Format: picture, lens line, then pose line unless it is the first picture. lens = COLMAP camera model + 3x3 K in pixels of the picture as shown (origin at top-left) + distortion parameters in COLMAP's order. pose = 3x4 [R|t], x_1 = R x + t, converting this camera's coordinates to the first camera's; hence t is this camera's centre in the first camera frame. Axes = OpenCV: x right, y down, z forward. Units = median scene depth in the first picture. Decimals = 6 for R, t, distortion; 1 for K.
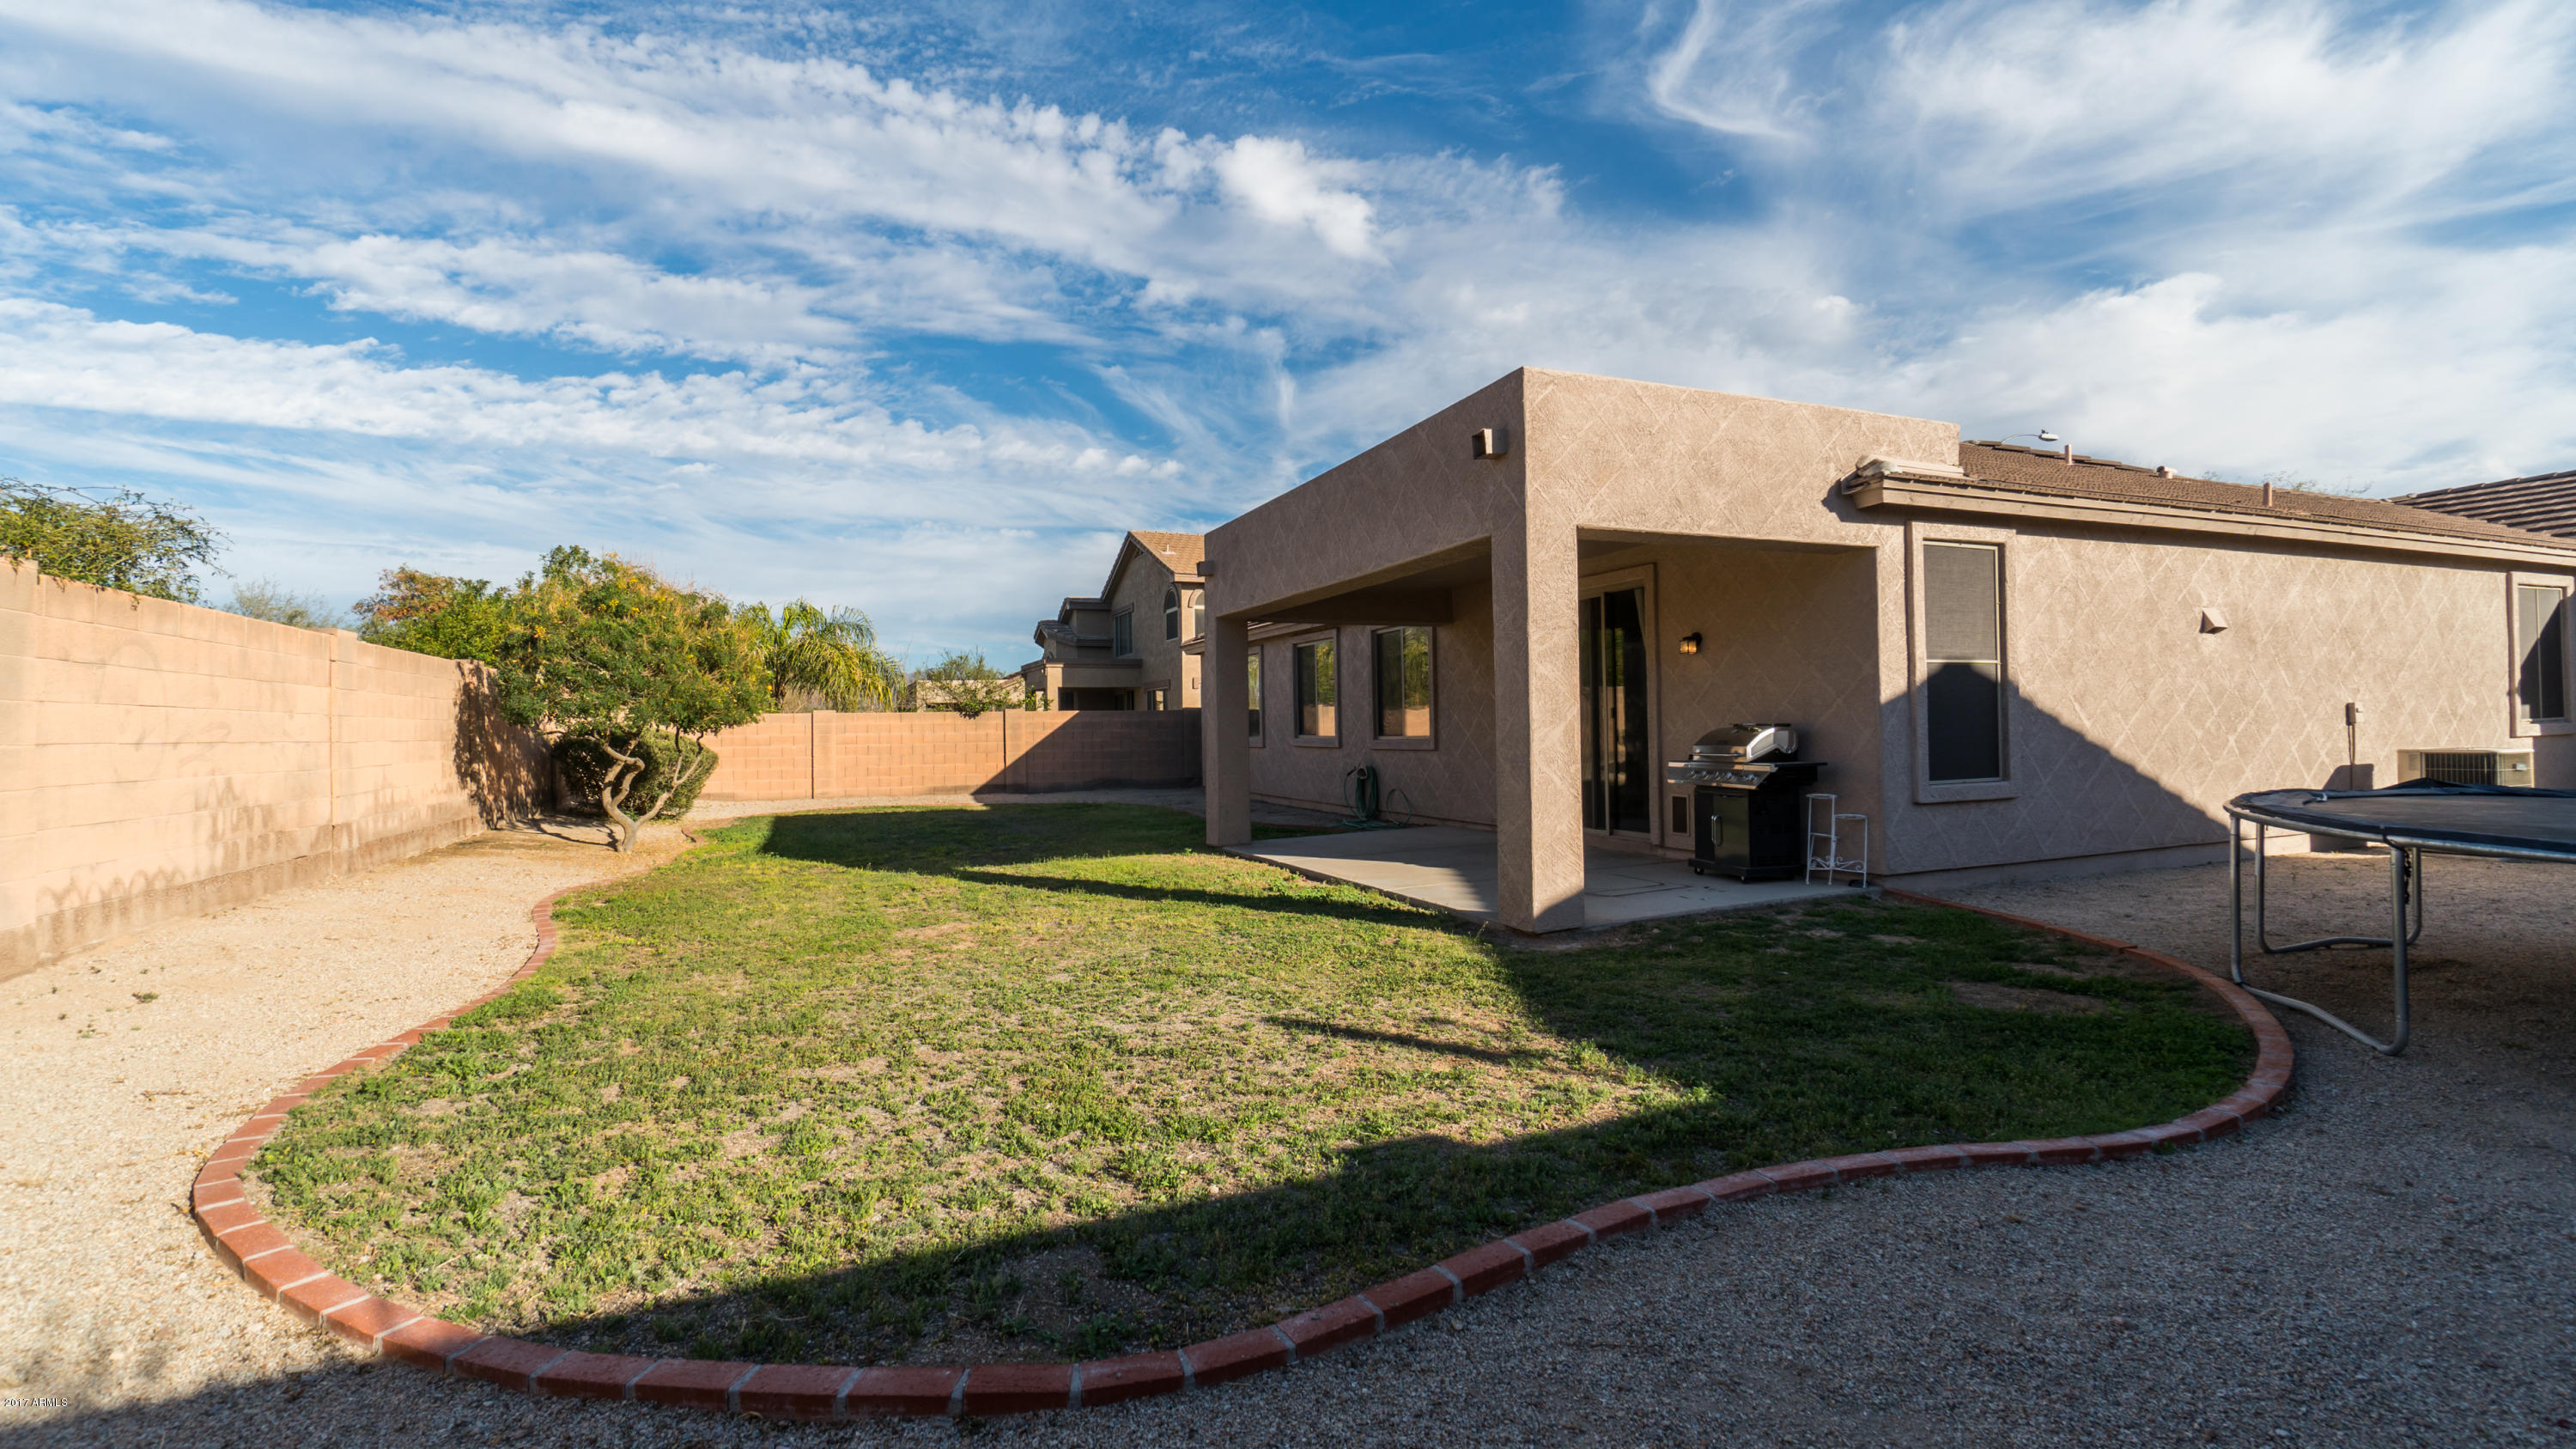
lens RADIAL K [[1103.6, 0, 1294.1], [0, 1103.6, 722.5], [0, 0, 1]] dist [0.000470, 0.000844]
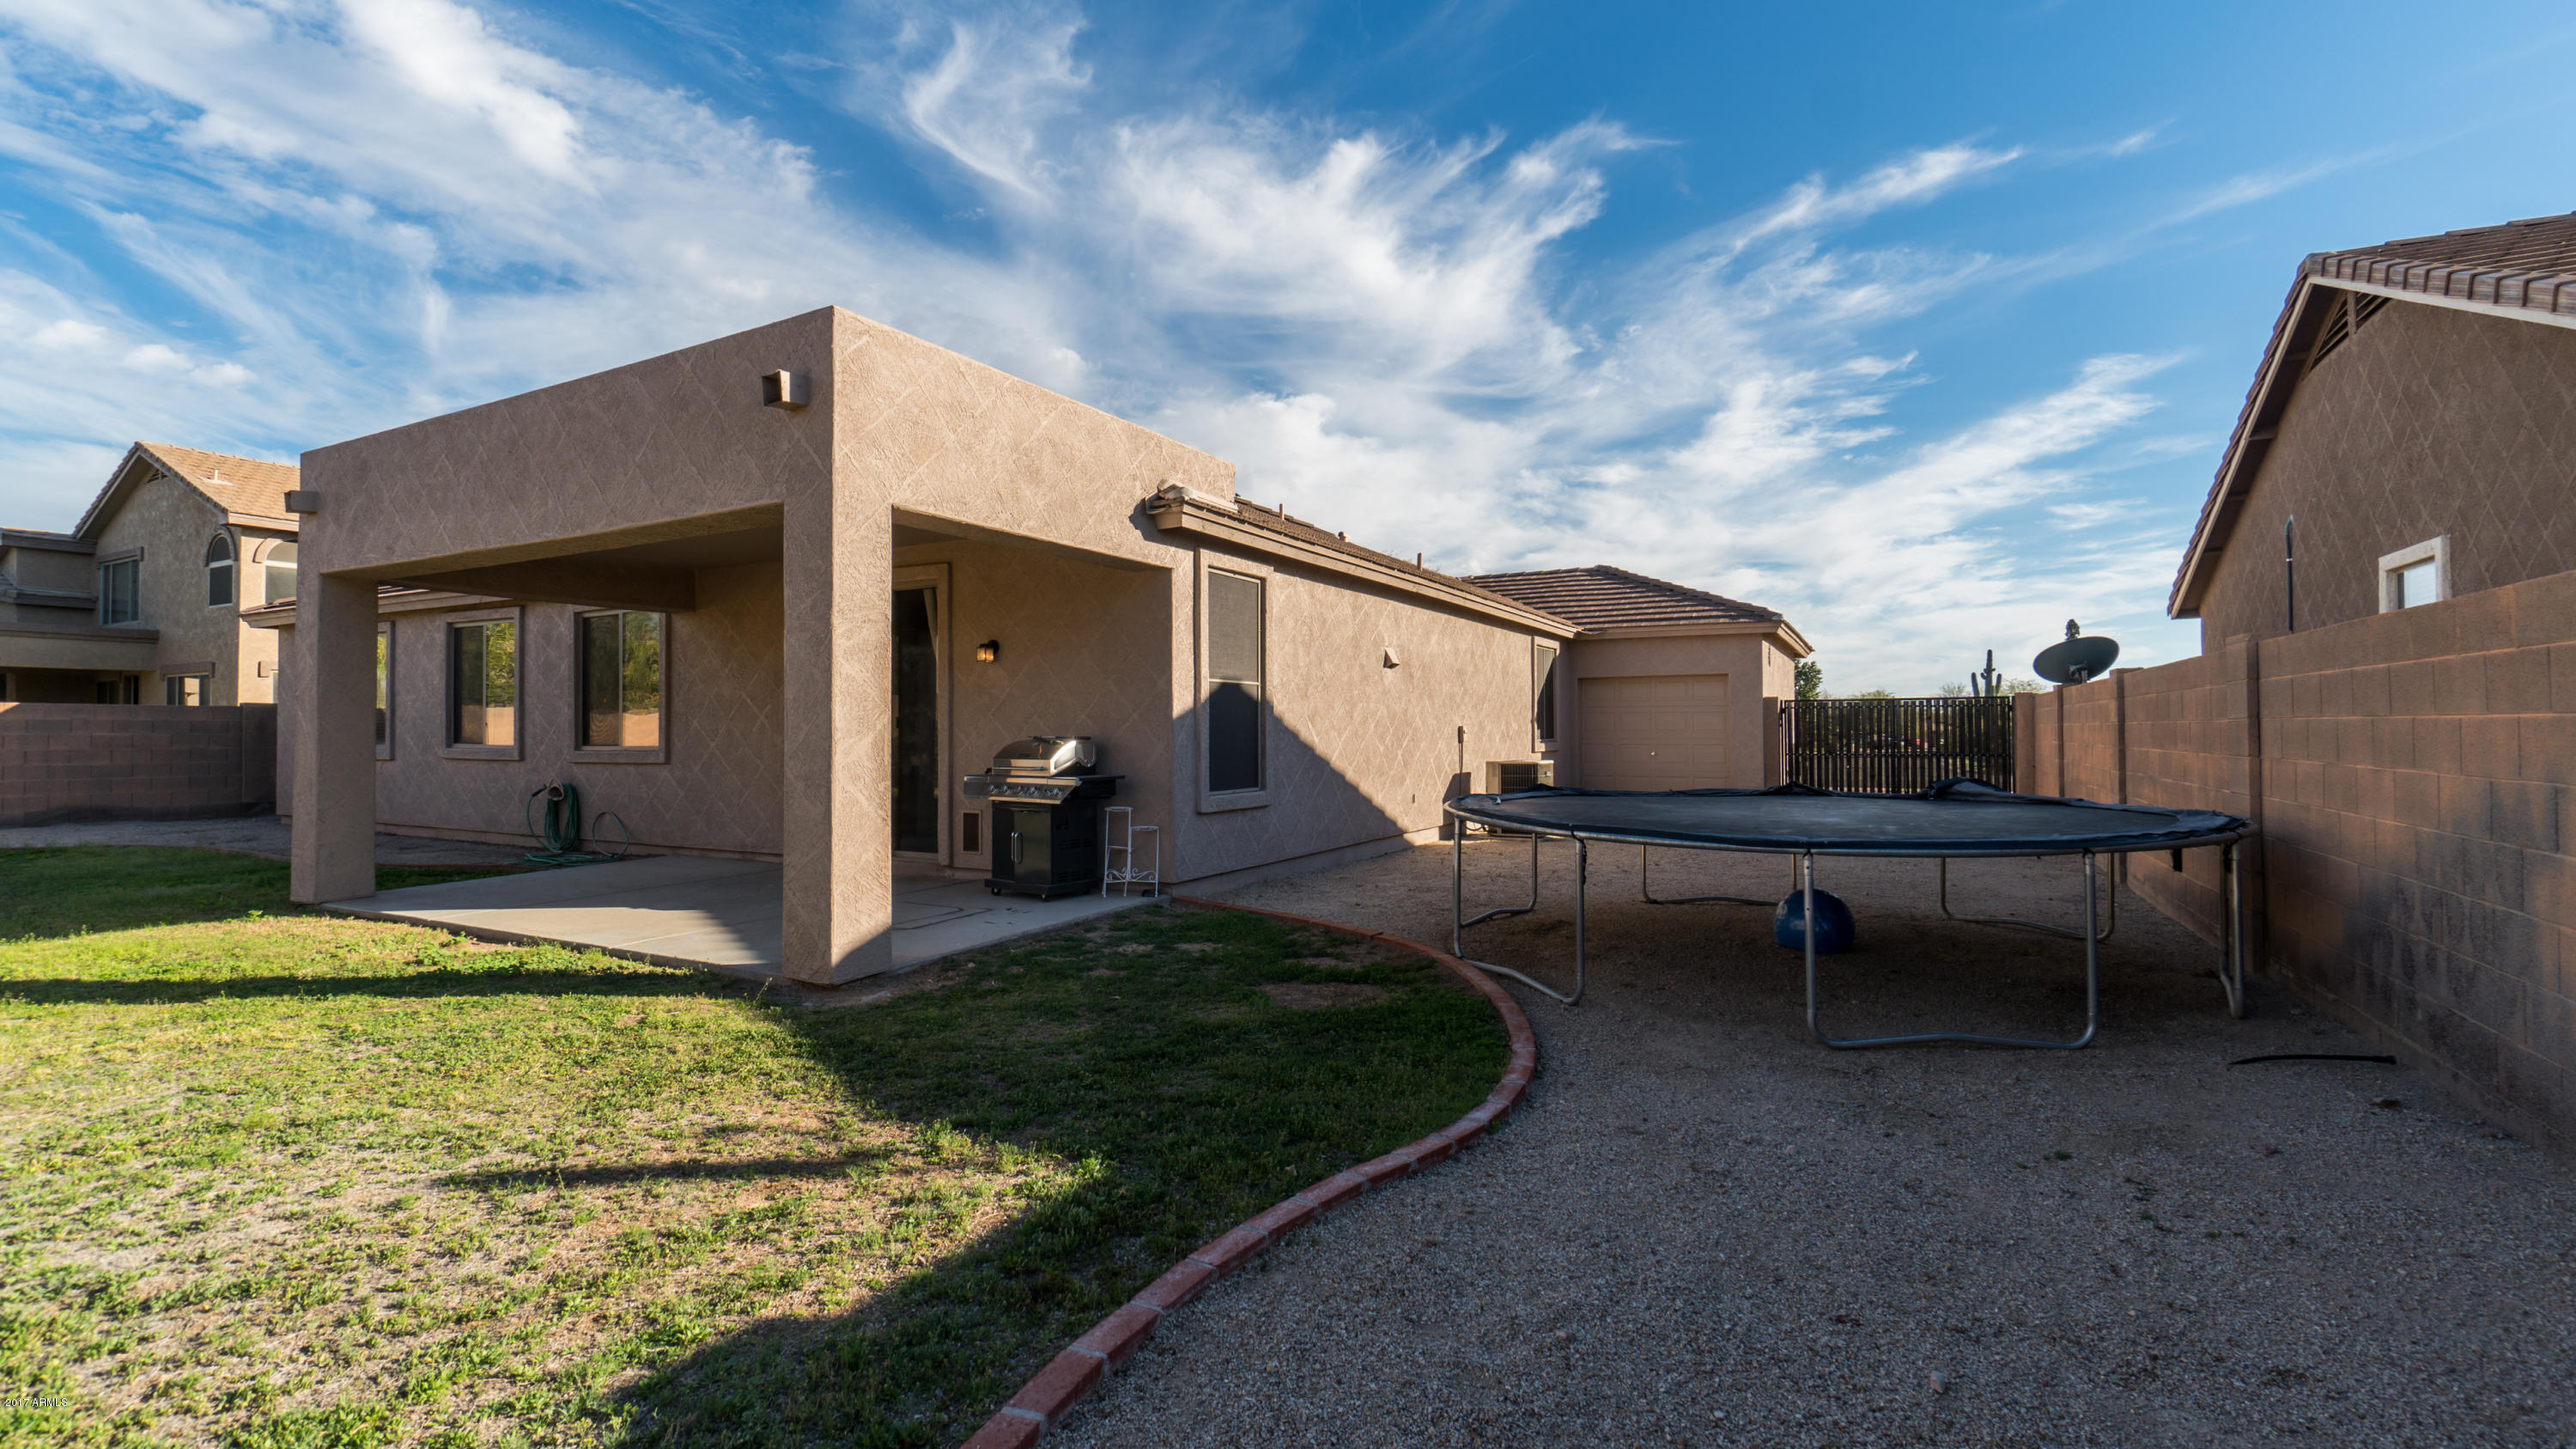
lens RADIAL K [[1106.9, 0, 1286.6], [0, 1106.9, 690.1], [0, 0, 1]] dist [-0.003800, 0.000380]
pose [[0.788093, 0.038979, 0.614321, -0.025311], [-0.013802, 0.998861, -0.045672, 0.002621], [-0.615401, 0.027515, 0.787733, 0.105433]]
